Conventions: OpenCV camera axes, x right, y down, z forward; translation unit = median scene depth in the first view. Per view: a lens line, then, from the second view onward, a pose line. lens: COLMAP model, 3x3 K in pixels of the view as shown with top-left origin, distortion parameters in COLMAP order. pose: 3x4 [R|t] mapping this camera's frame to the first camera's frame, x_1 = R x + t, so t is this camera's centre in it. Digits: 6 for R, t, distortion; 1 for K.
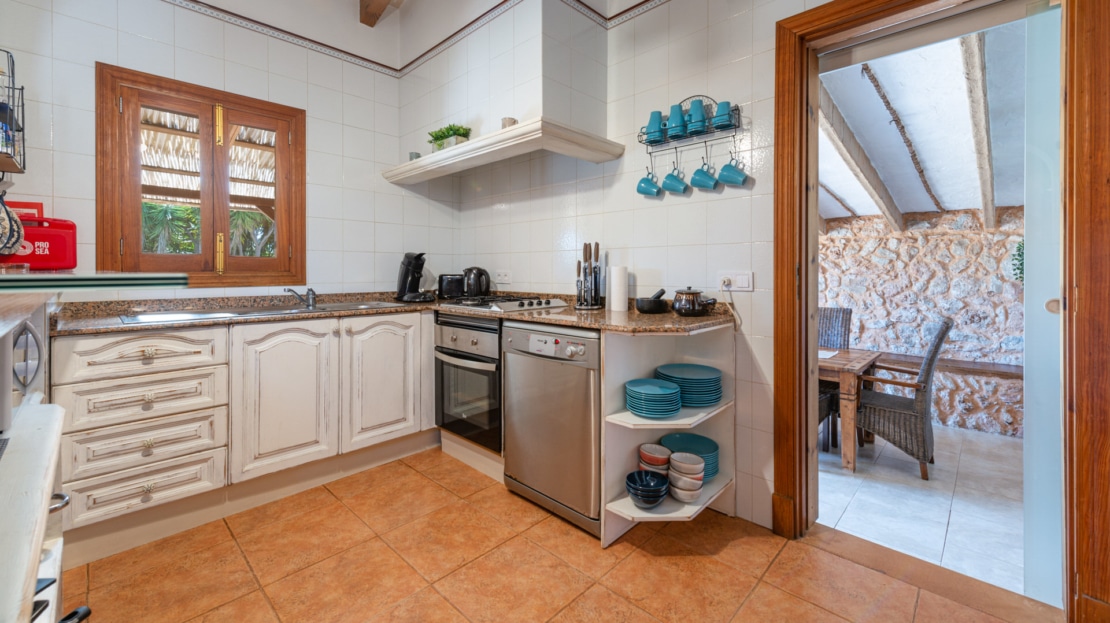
lens RADIAL K [[447.5, 0, 560.8], [0, 447.5, 275.9], [0, 0, 1]] dist [0.002861, 0.000326]
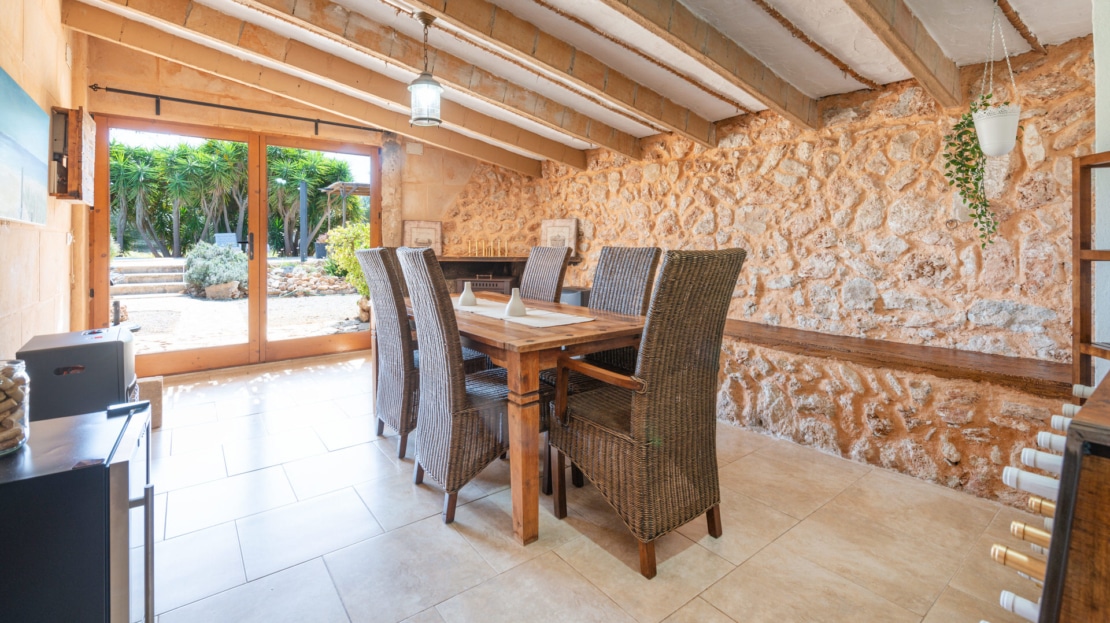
lens RADIAL K [[475.9, 0, 551.2], [0, 475.9, 250.9], [0, 0, 1]] dist [0.010182, -0.000056]
pose [[0.986828, -0.003301, -0.161741, 0.546418], [0.003428, 0.999994, 0.000503, 0.068591], [0.161738, -0.001051, 0.986833, 0.323631]]
